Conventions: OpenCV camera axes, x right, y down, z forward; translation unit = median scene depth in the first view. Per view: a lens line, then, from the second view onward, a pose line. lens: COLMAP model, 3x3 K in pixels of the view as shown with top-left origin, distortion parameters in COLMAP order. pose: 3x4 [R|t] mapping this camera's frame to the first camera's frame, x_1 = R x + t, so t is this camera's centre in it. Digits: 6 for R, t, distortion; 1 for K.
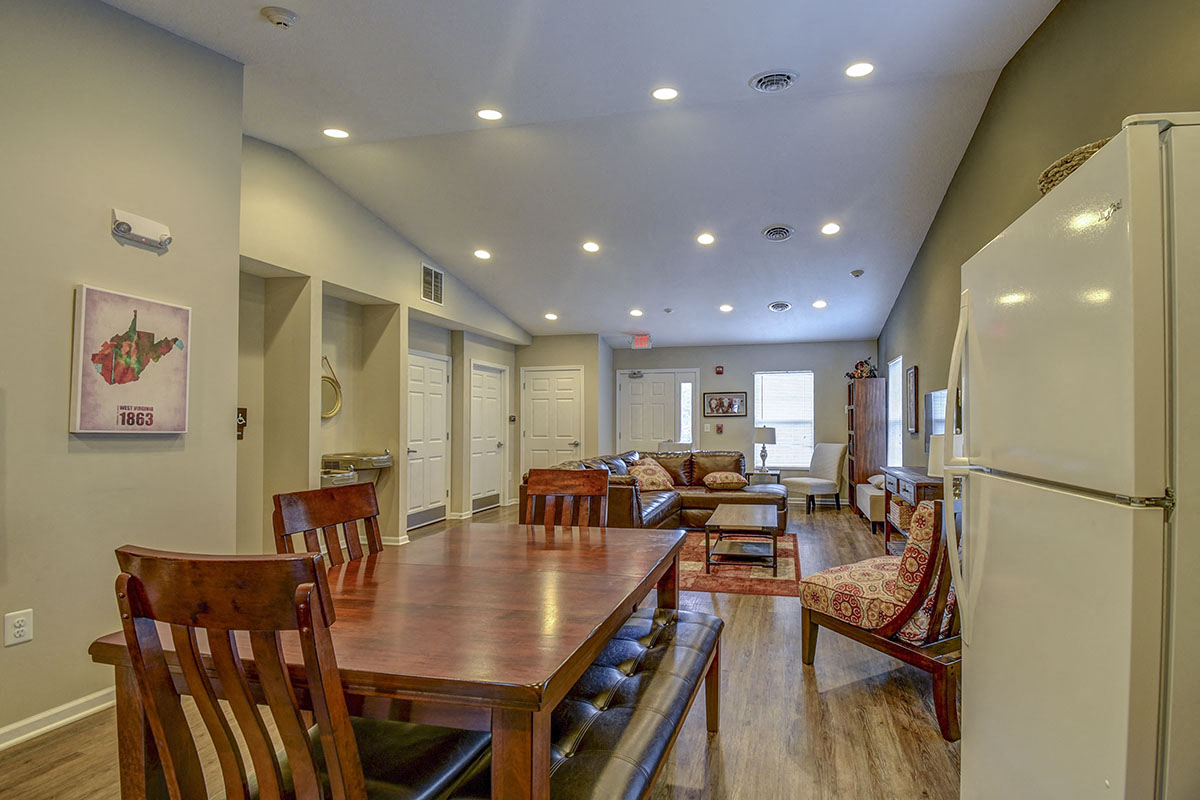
lens RADIAL K [[572.2, 0, 661.9], [0, 572.2, 416.7], [0, 0, 1]] dist [0.000341, -0.000022]
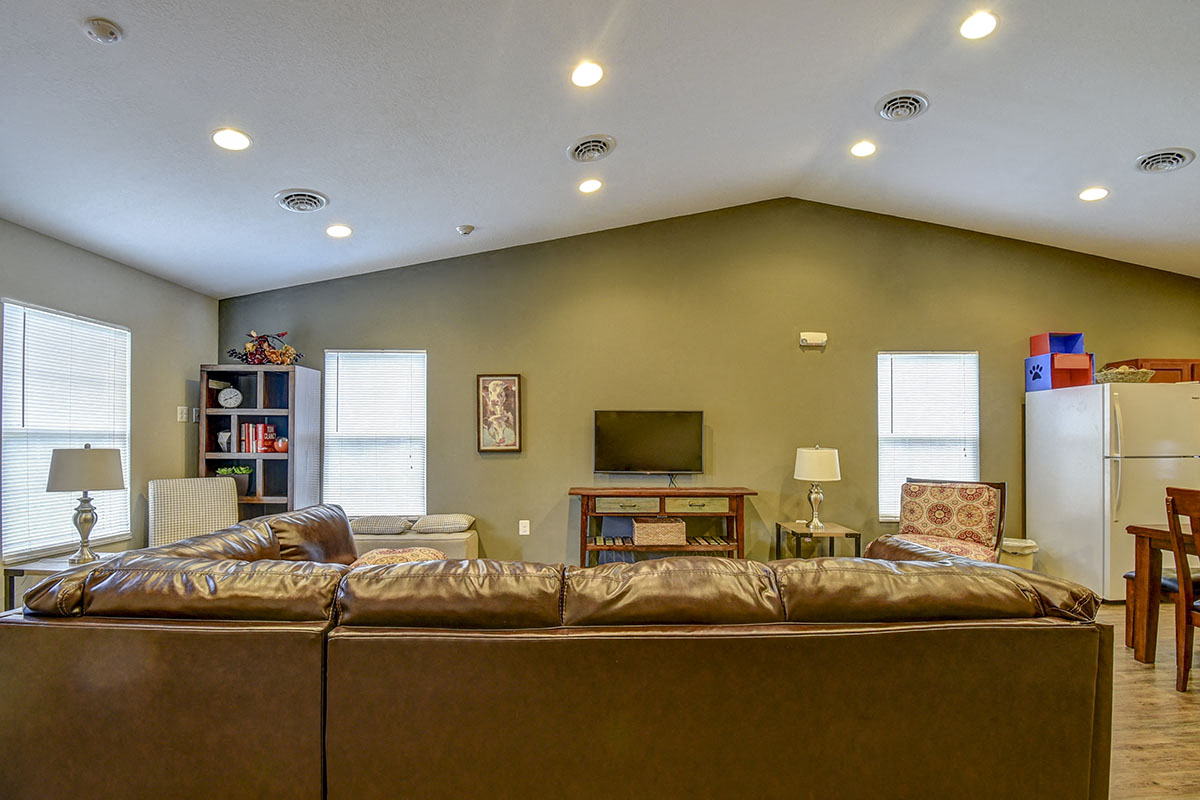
lens RADIAL K [[537.5, 0, 605.2], [0, 537.5, 430.0], [0, 0, 1]] dist [0.001136, -0.000058]
pose [[-0.227143, 0.024487, 0.973553, -0.249825], [-0.012525, 0.999528, -0.028063, 0.011416], [-0.973781, -0.018568, -0.226729, 0.708655]]
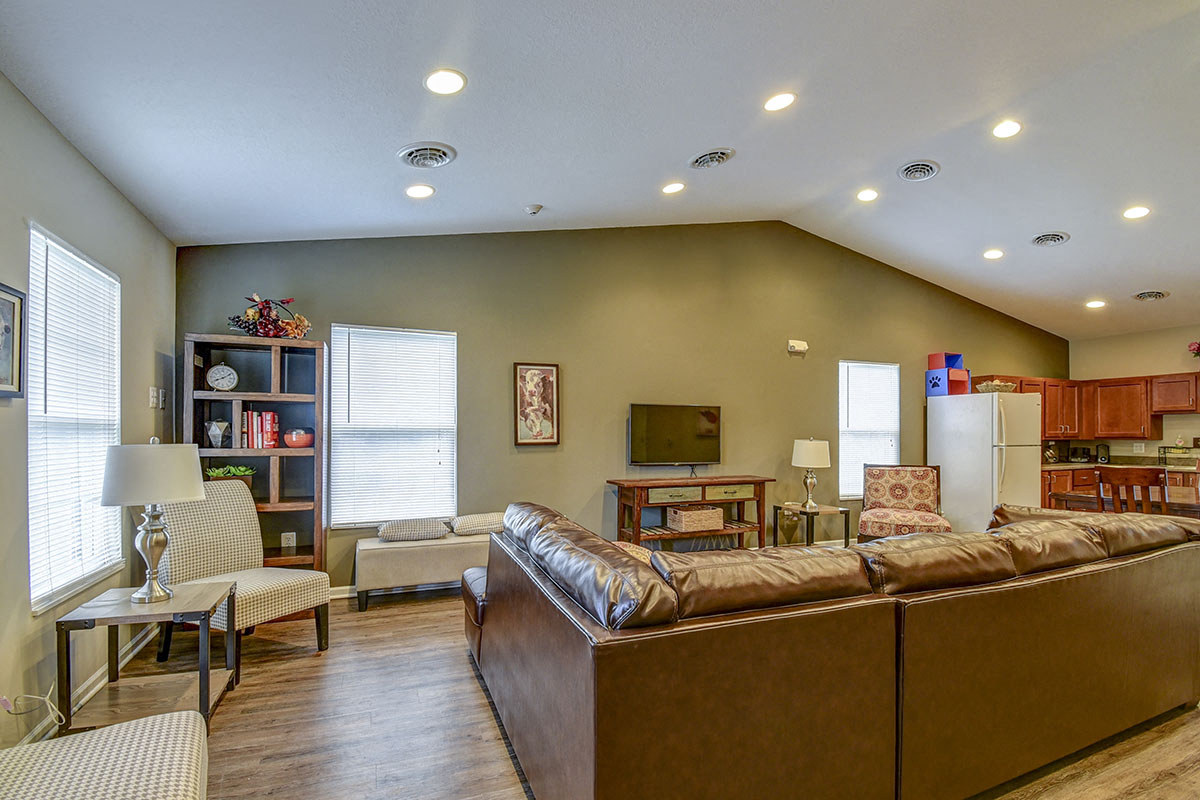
lens RADIAL K [[537.5, 0, 605.2], [0, 537.5, 430.0], [0, 0, 1]] dist [0.001136, -0.000058]
pose [[-0.571174, 0.009301, 0.820777, -0.158541], [-0.009792, 0.999787, -0.018143, 0.013882], [-0.820771, -0.018400, -0.570961, 0.931891]]
